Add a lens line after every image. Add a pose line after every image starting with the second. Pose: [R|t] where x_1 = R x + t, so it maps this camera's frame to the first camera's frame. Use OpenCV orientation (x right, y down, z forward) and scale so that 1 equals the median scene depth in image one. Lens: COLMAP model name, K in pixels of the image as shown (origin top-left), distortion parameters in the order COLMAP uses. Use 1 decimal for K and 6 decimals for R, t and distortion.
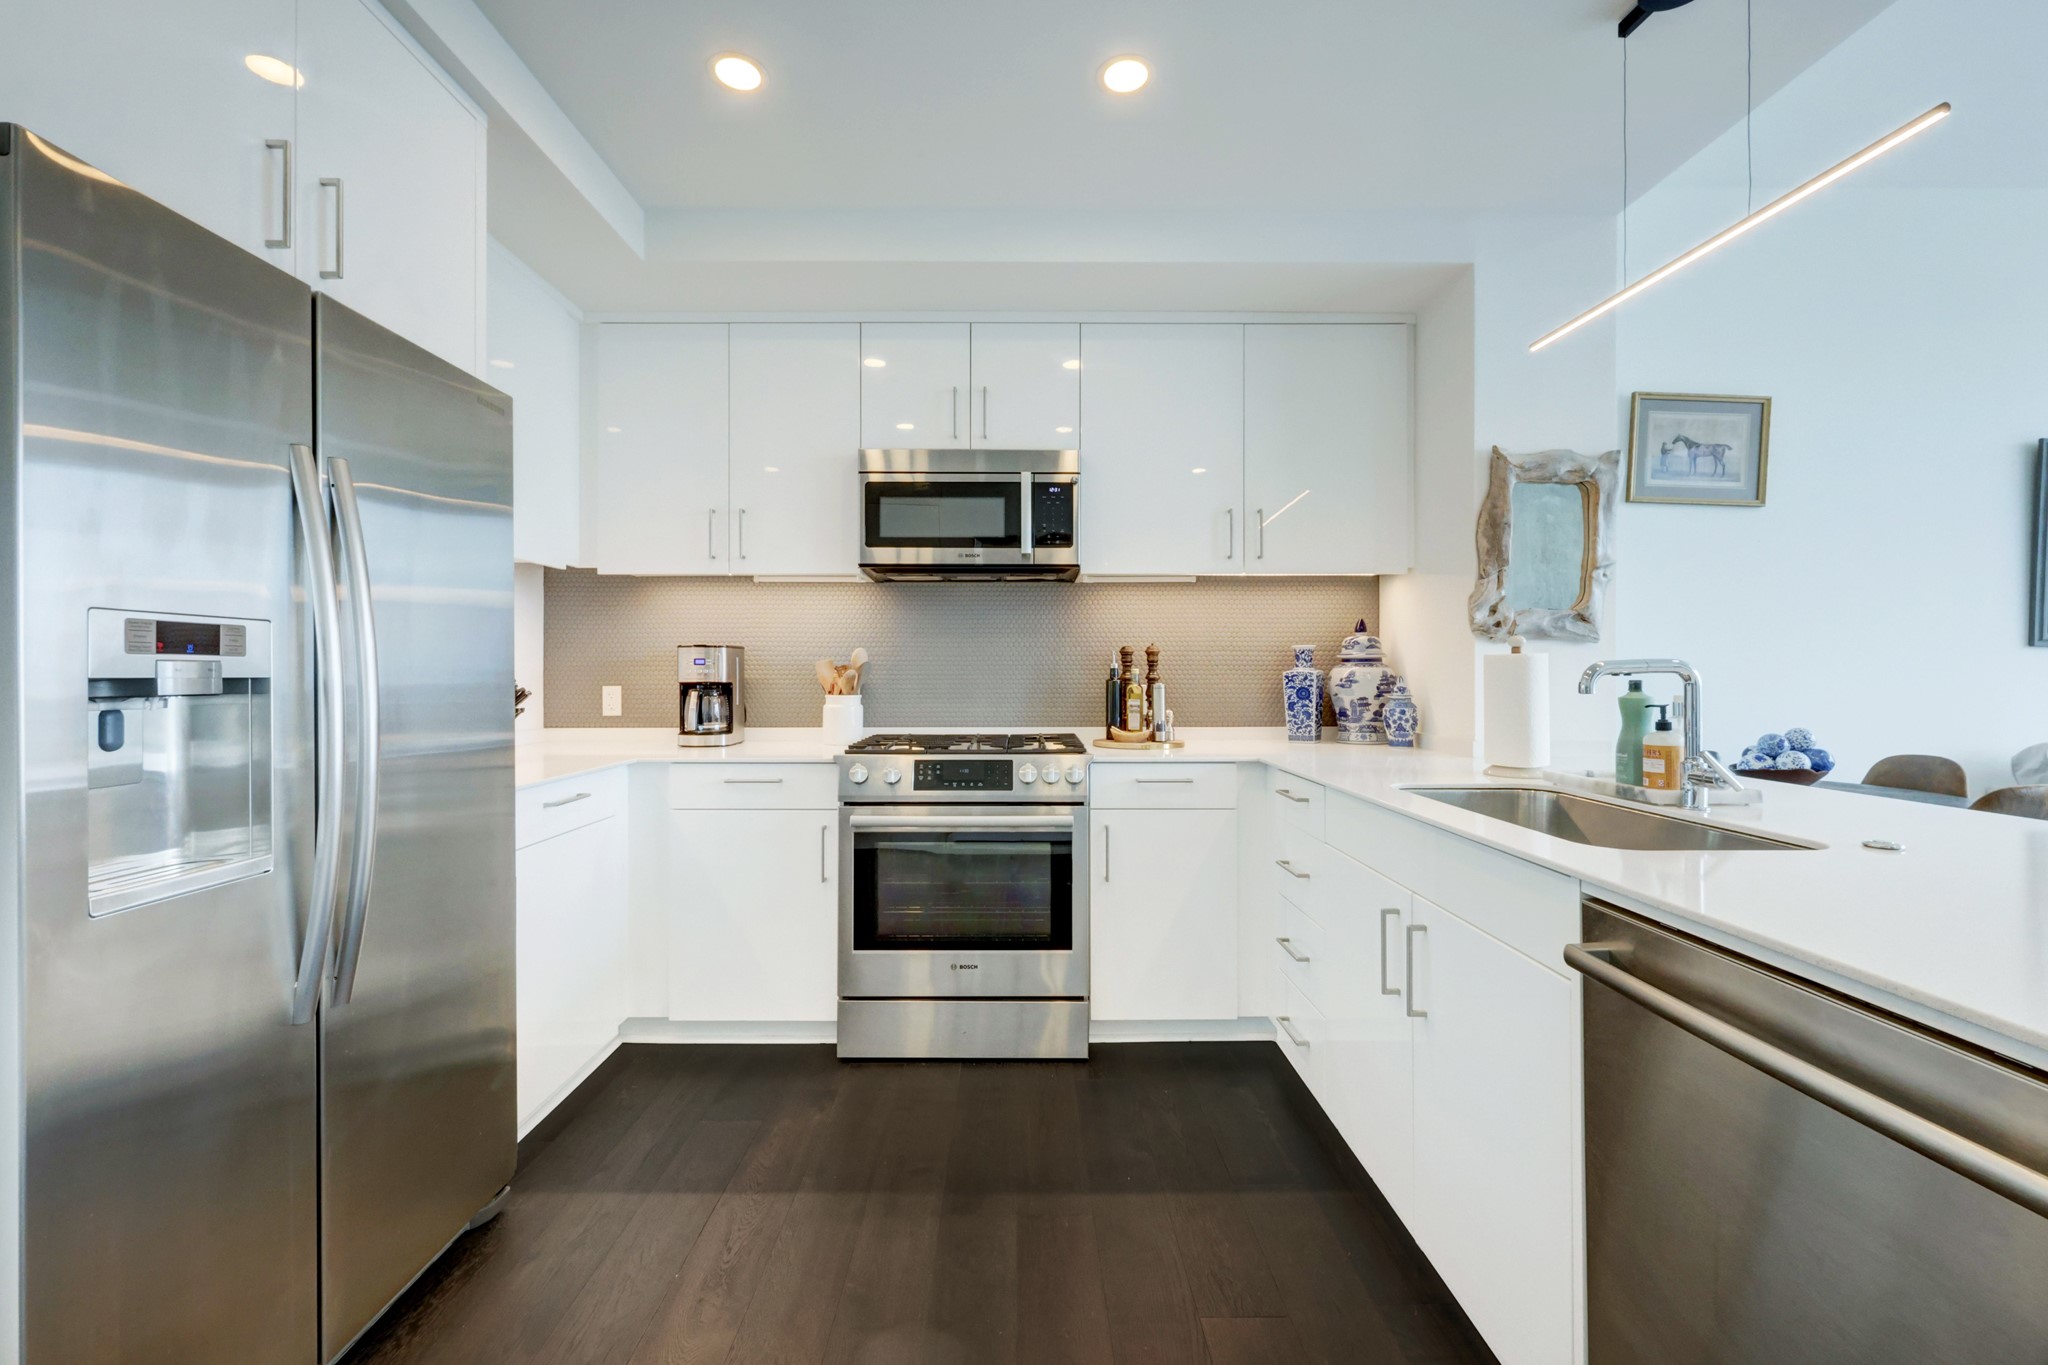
lens RADIAL K [[821.0, 0, 1038.1], [0, 821.0, 674.8], [0, 0, 1]] dist [-0.003089, 0.000821]
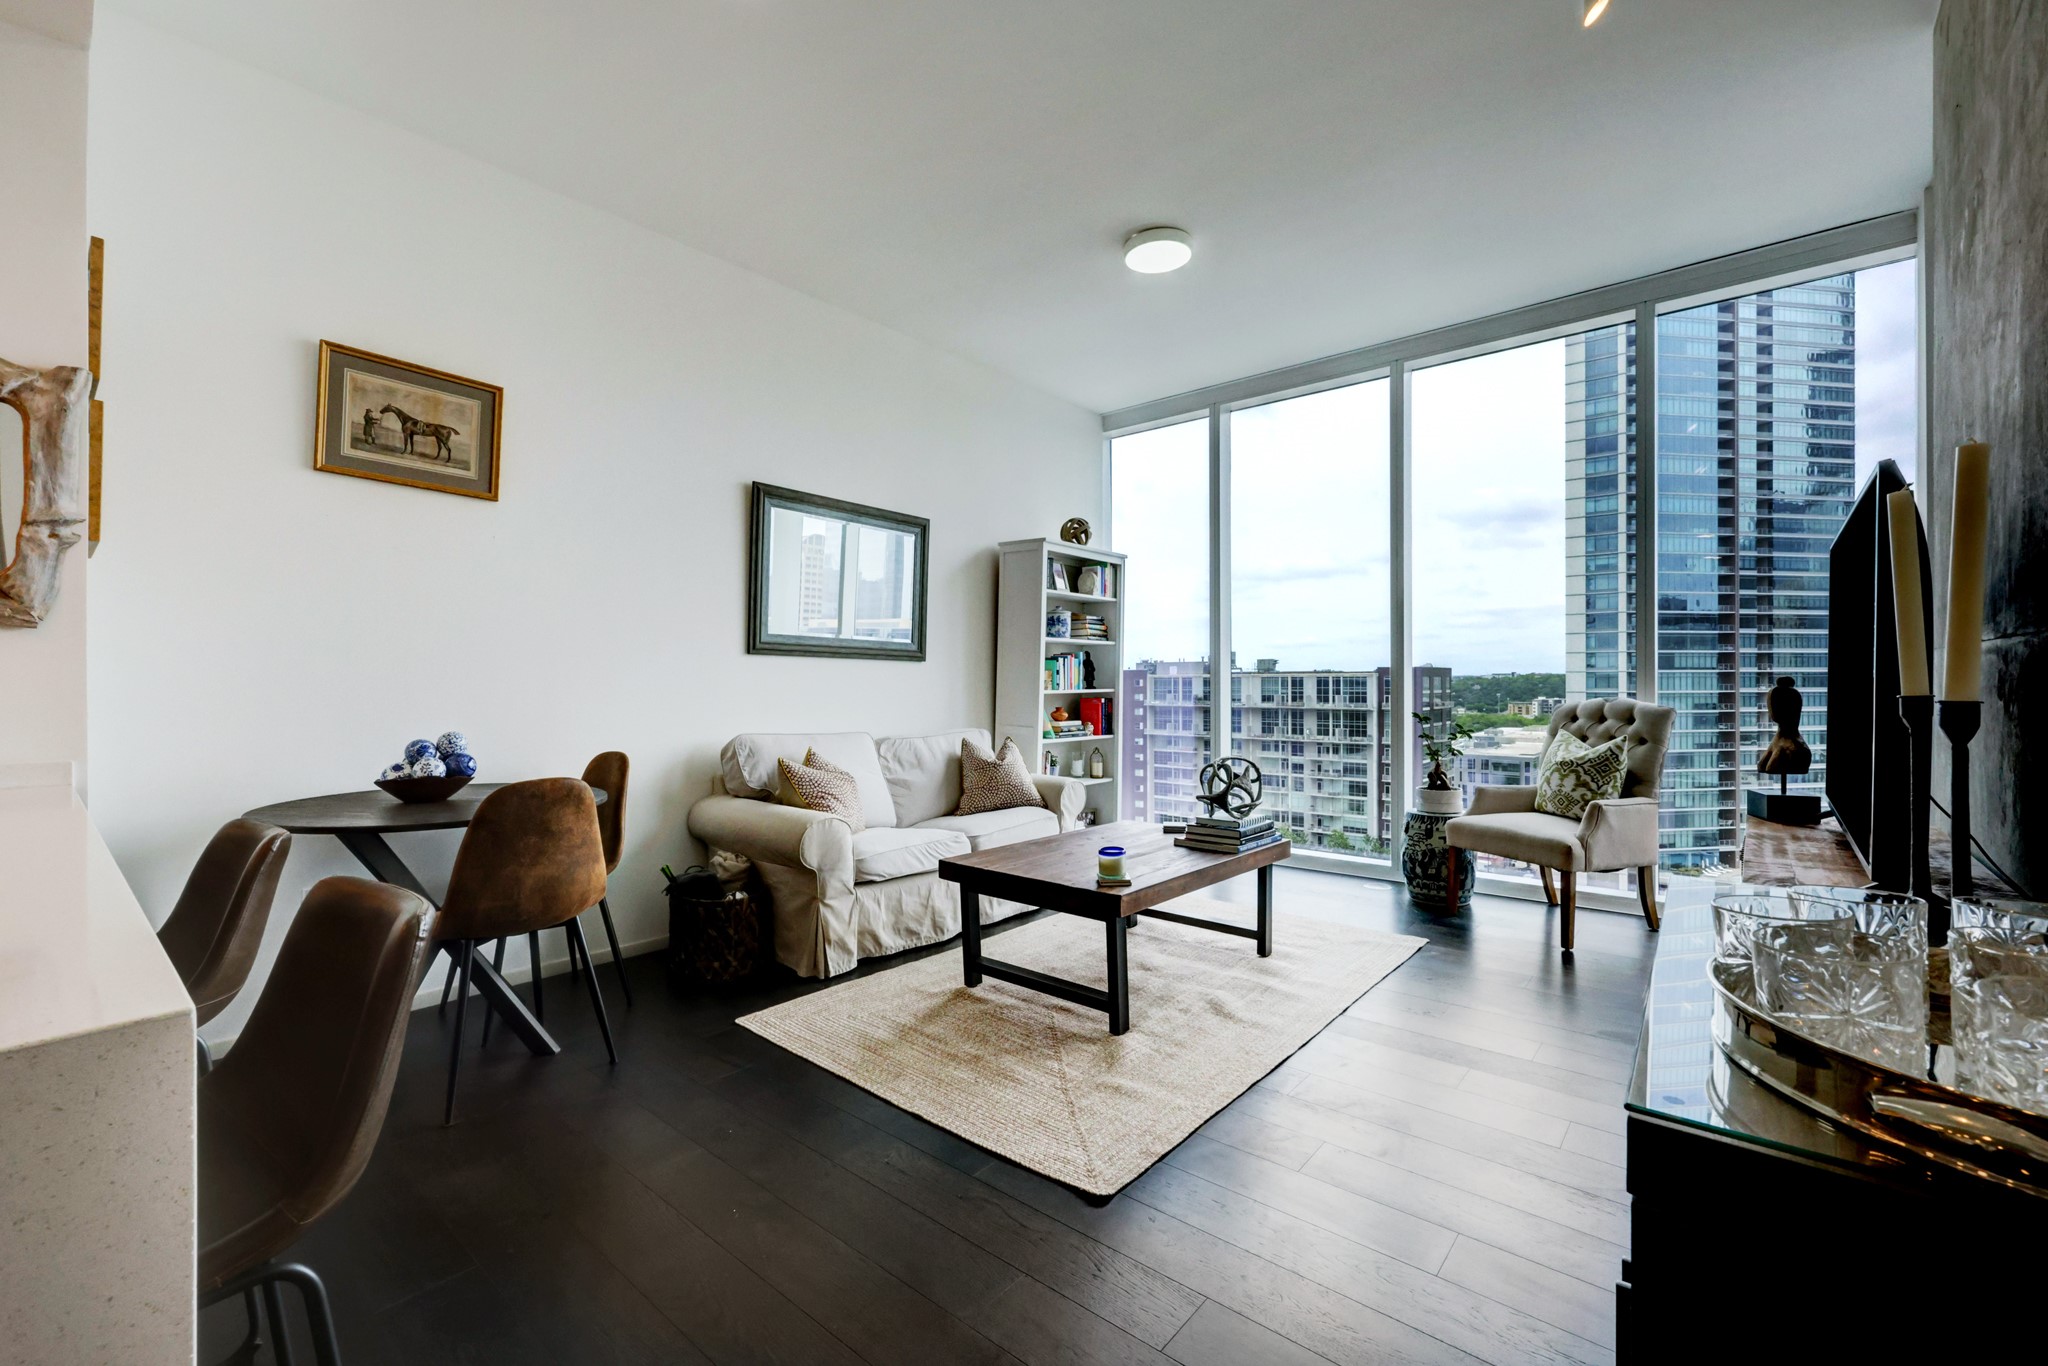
lens RADIAL K [[847.6, 0, 1033.0], [0, 847.6, 684.8], [0, 0, 1]] dist [-0.000406, 0.000547]
pose [[0.648071, -0.000403, 0.761580, 0.611116], [0.000006, 1.000000, 0.000525, 0.009769], [-0.761580, -0.000336, 0.648071, -0.135367]]
